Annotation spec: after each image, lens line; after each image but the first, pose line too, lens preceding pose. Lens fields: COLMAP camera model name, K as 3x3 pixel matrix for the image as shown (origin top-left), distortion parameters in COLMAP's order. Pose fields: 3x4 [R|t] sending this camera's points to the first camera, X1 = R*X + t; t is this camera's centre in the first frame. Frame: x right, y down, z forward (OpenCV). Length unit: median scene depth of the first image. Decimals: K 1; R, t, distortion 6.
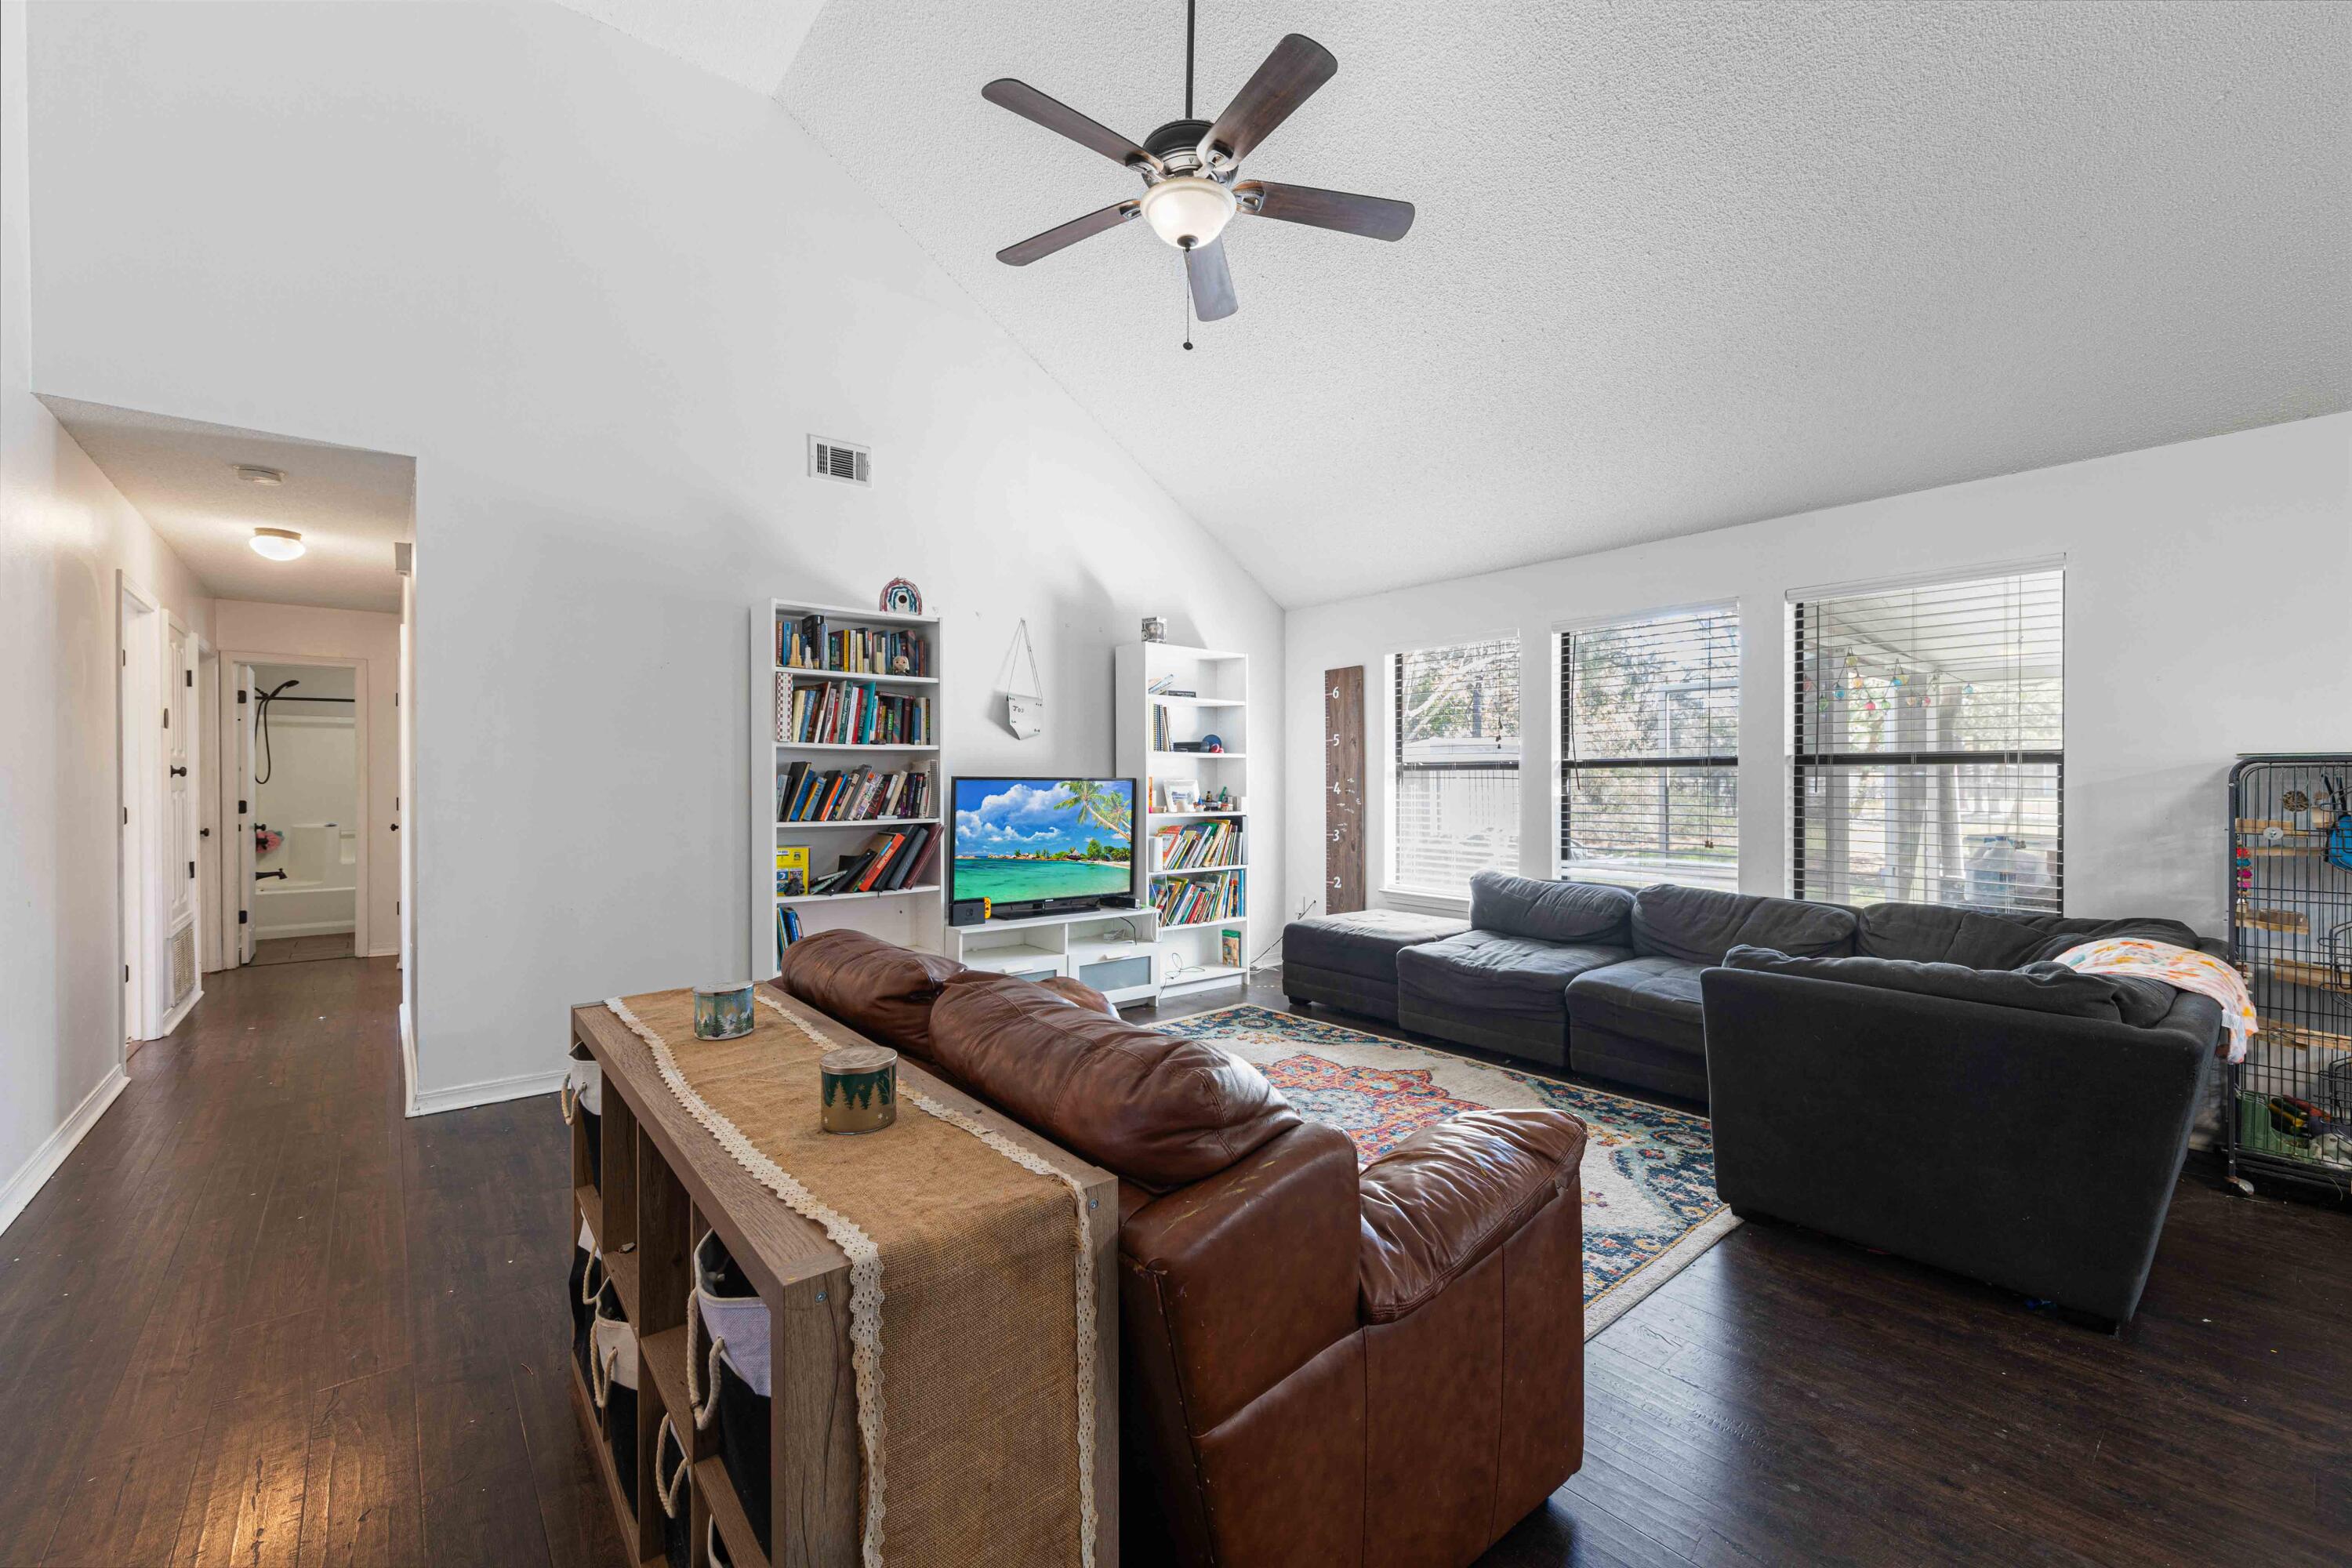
lens RADIAL K [[945.4, 0, 1174.1], [0, 945.4, 782.0], [0, 0, 1]] dist [-0.000278, 0.000022]
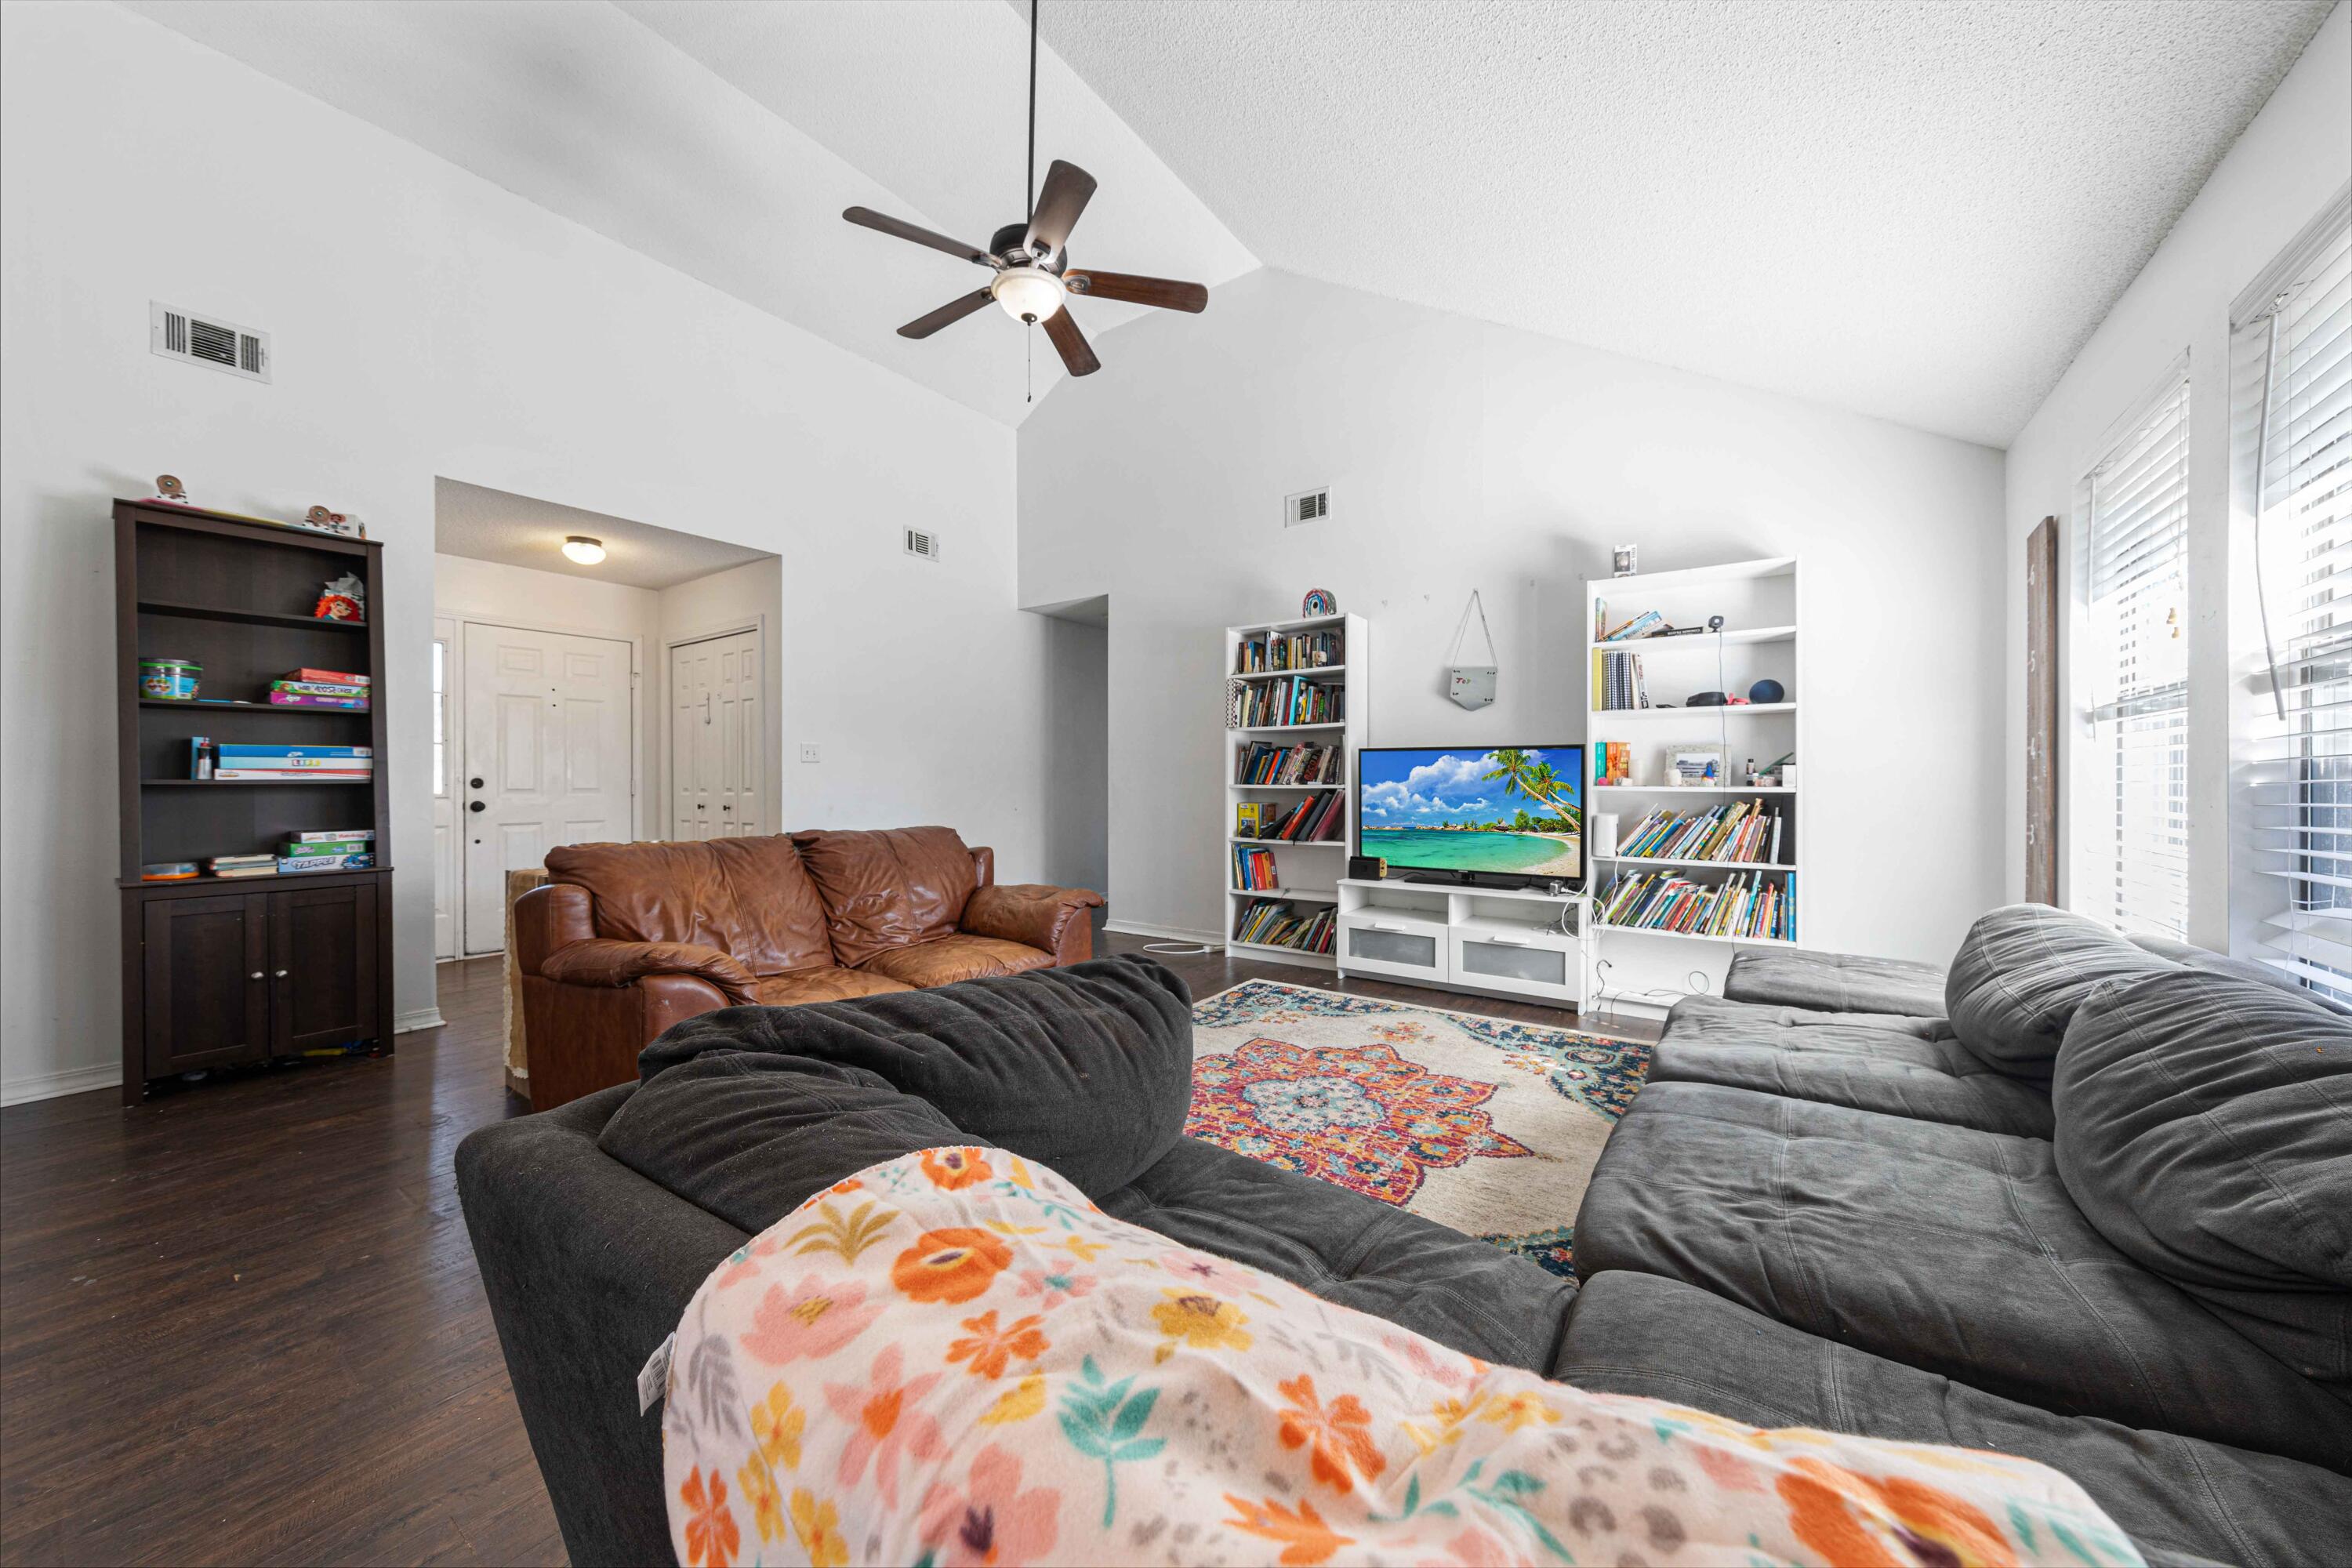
lens RADIAL K [[829.4, 0, 1176.8], [0, 829.4, 787.5], [0, 0, 1]] dist [-0.002739, 0.000453]
pose [[0.260021, 0.005478, -0.965588, 0.682452], [0.000778, 0.999982, 0.005883, 0.034971], [0.965603, -0.002281, 0.260012, 0.531090]]
